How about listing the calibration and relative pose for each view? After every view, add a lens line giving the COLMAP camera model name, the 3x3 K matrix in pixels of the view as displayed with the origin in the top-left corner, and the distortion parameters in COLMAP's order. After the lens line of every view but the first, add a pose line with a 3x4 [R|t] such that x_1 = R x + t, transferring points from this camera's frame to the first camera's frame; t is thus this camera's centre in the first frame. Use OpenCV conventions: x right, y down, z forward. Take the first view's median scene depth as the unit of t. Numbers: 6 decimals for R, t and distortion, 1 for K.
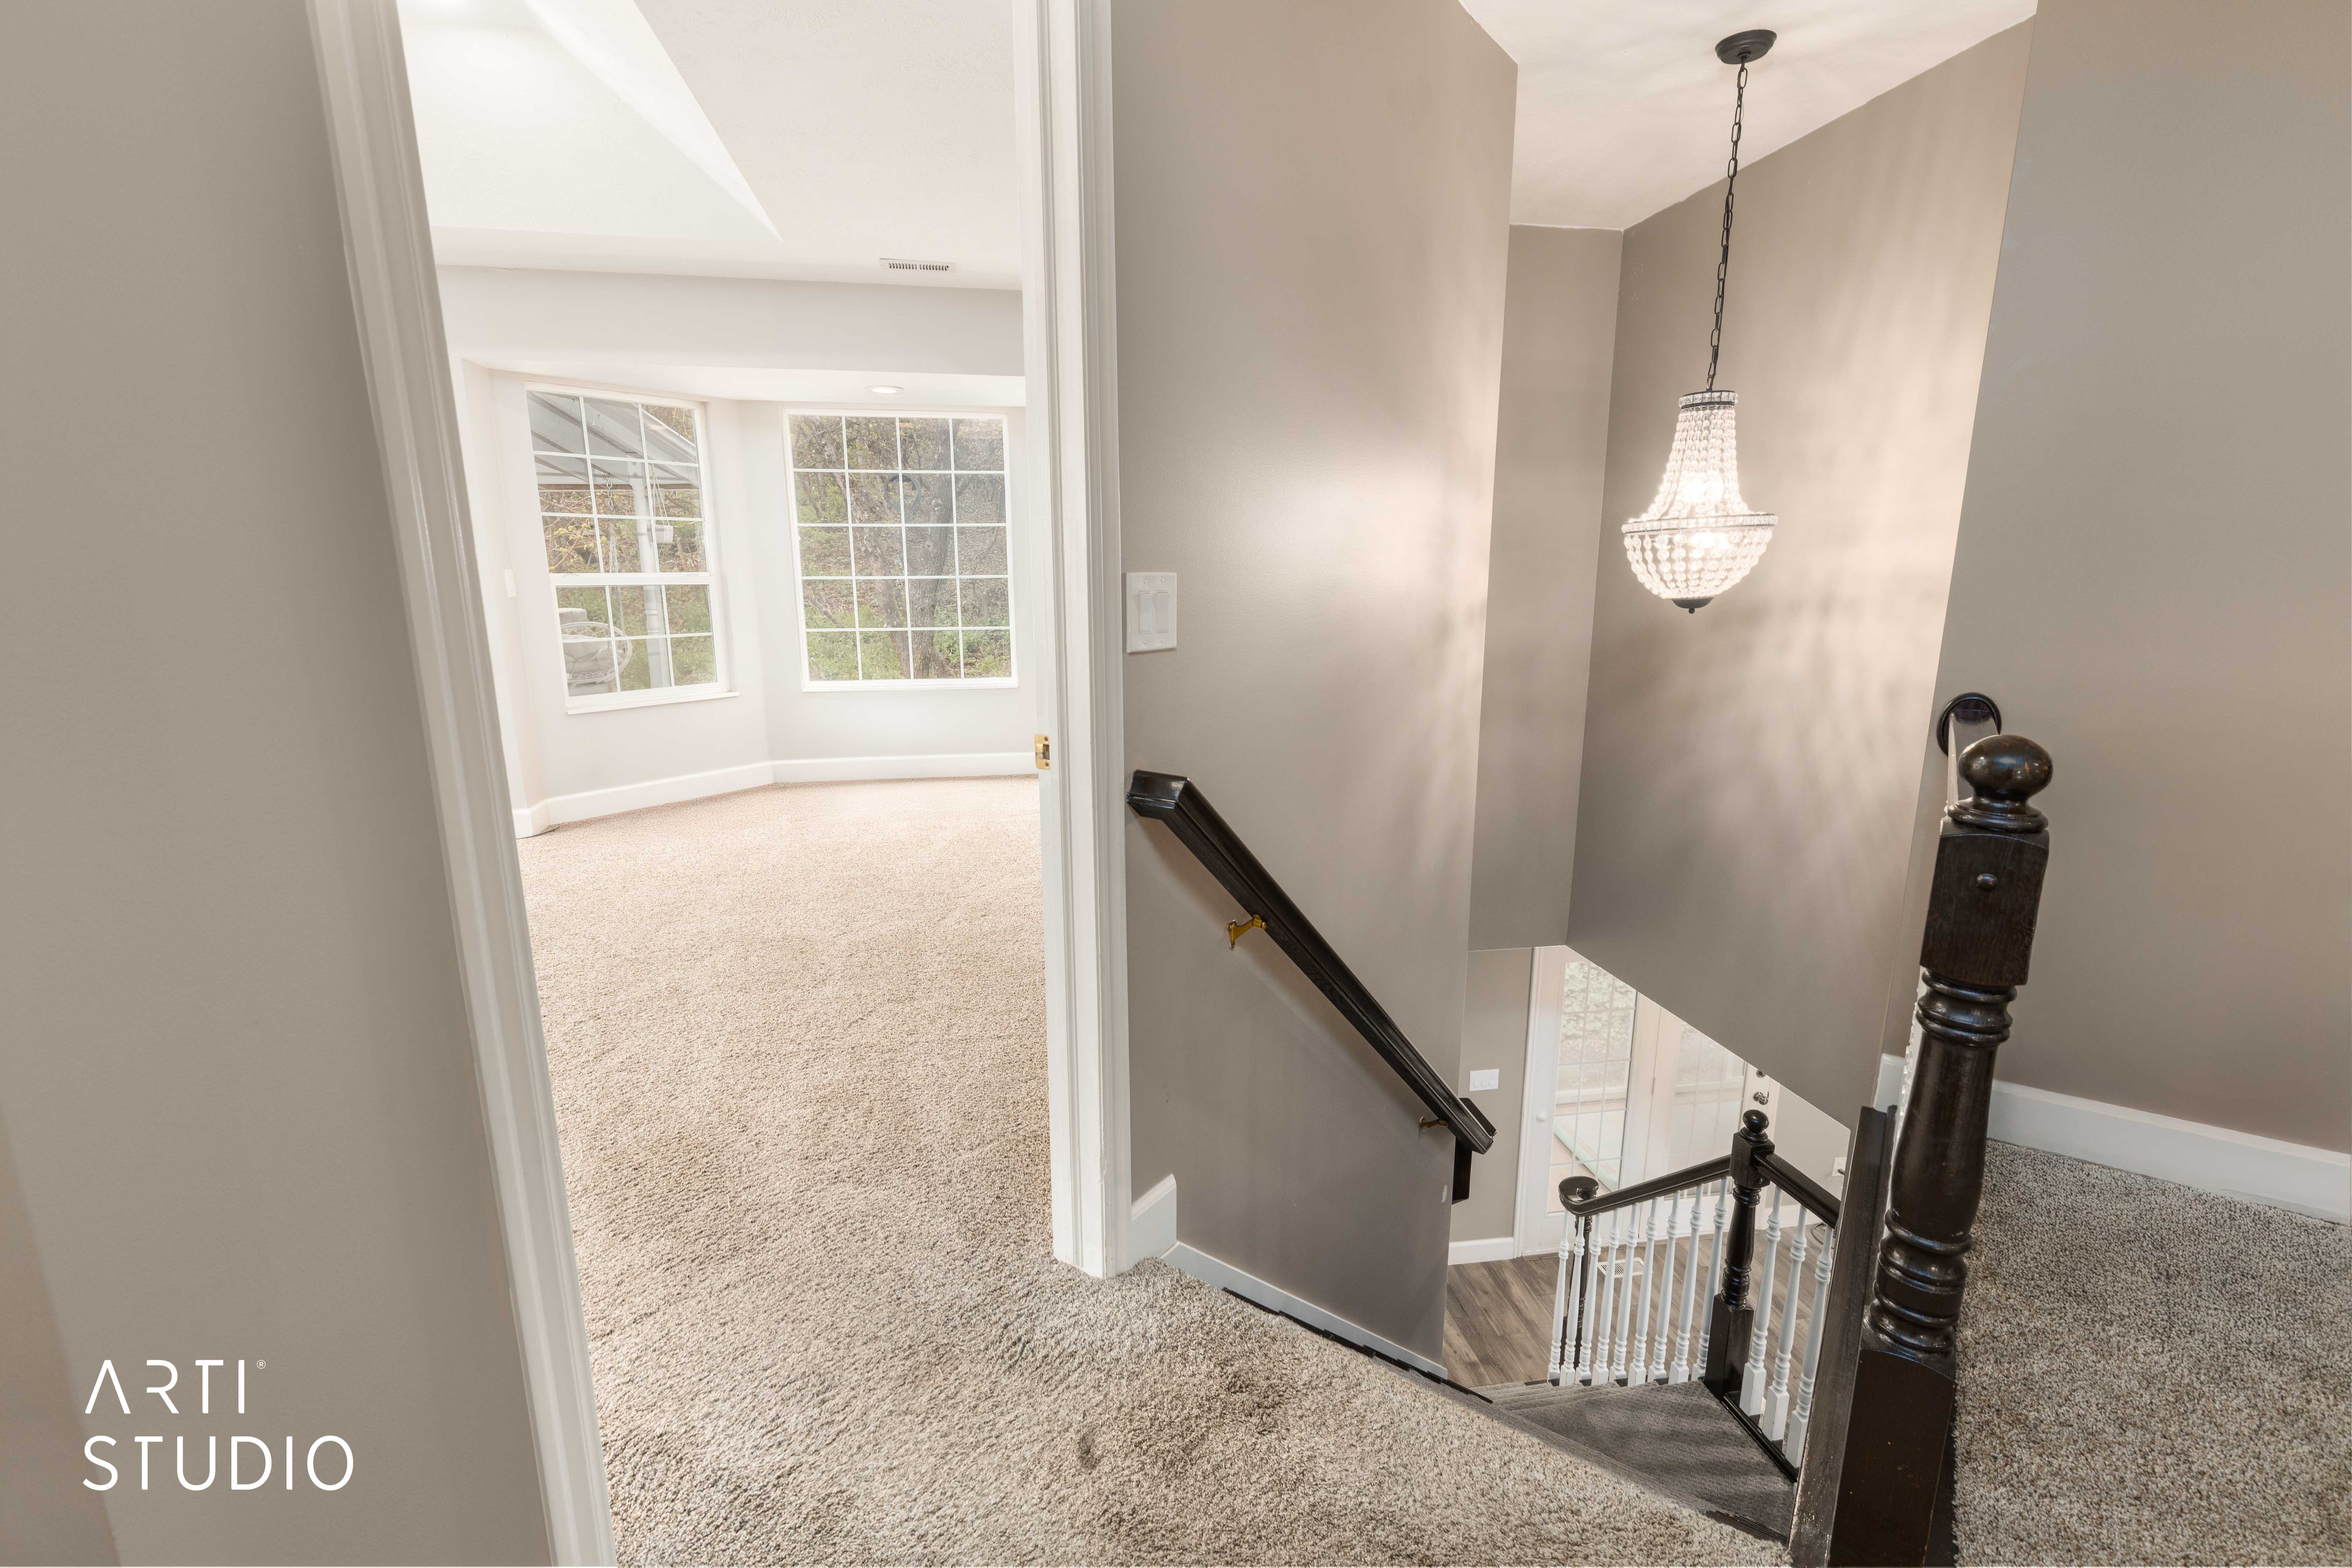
lens RADIAL K [[1058.6, 0, 1179.6], [0, 1058.6, 791.3], [0, 0, 1]] dist [-0.003056, -0.000585]
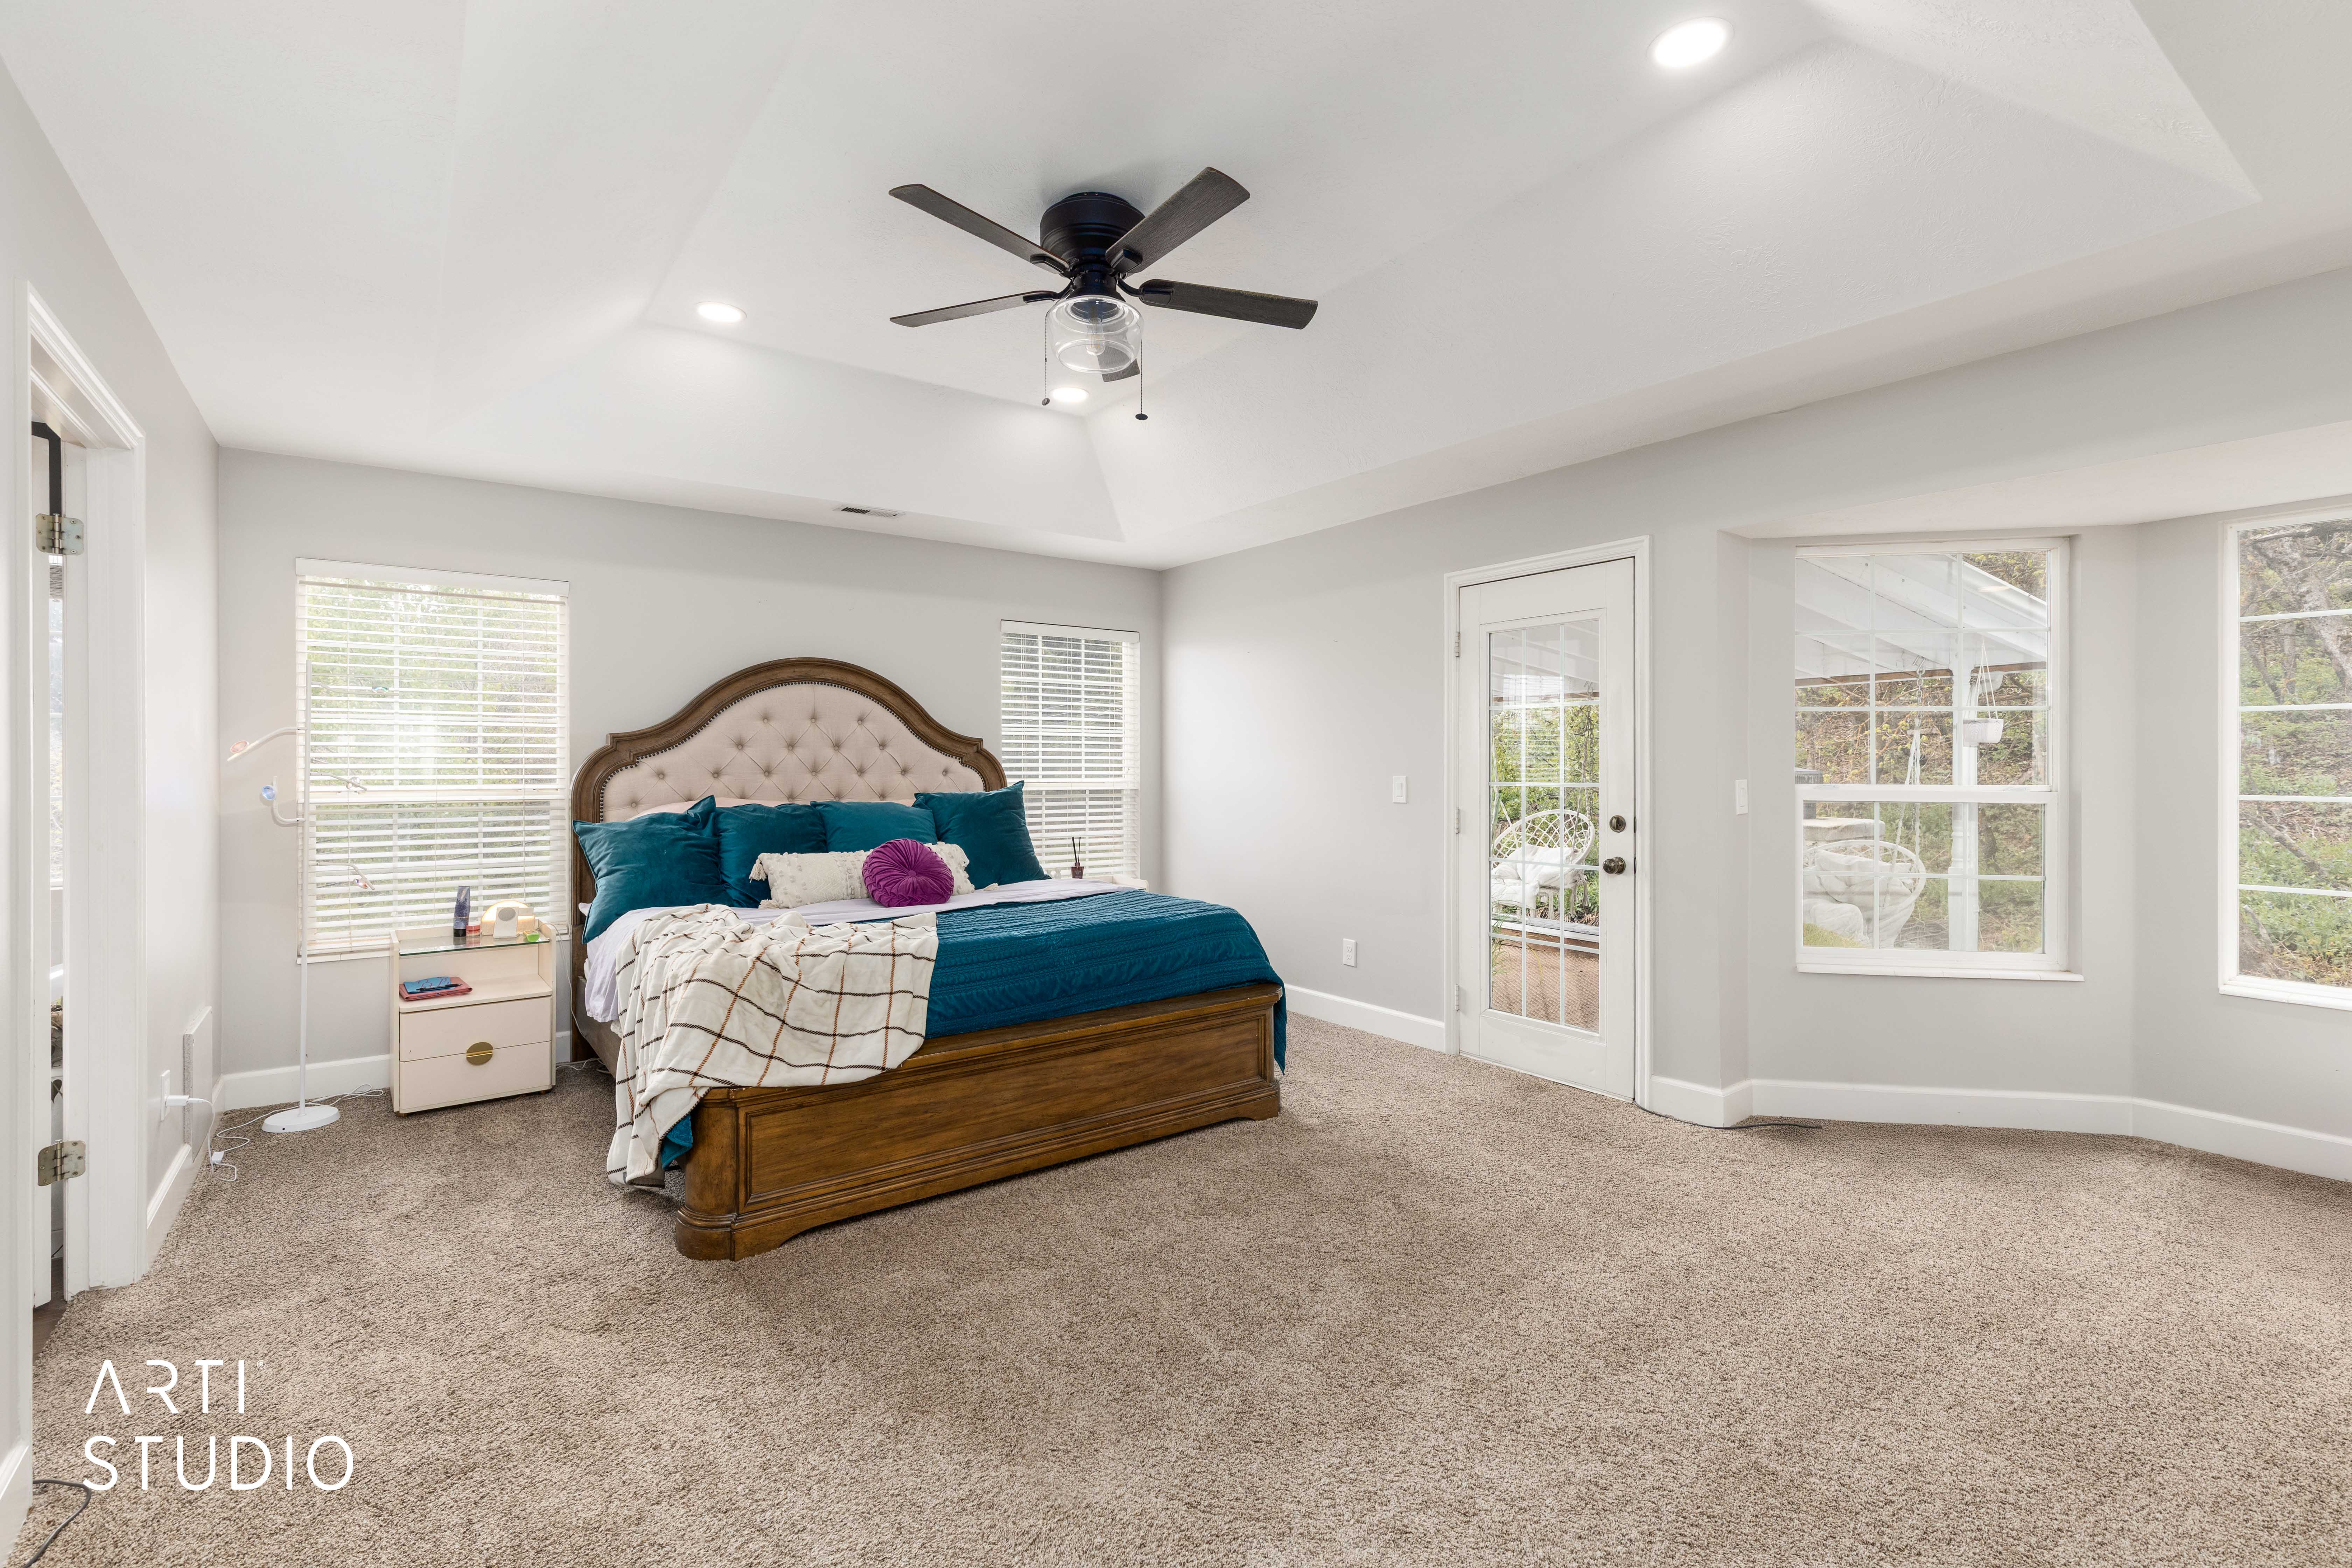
lens RADIAL K [[1058.6, 0, 1176.8], [0, 1058.6, 779.3], [0, 0, 1]] dist [-0.003056, -0.000585]
pose [[0.434858, 0.008192, -0.900462, -0.088558], [-0.189289, 0.978449, -0.082511, -0.052500], [0.880379, 0.206328, 0.427037, 0.236155]]
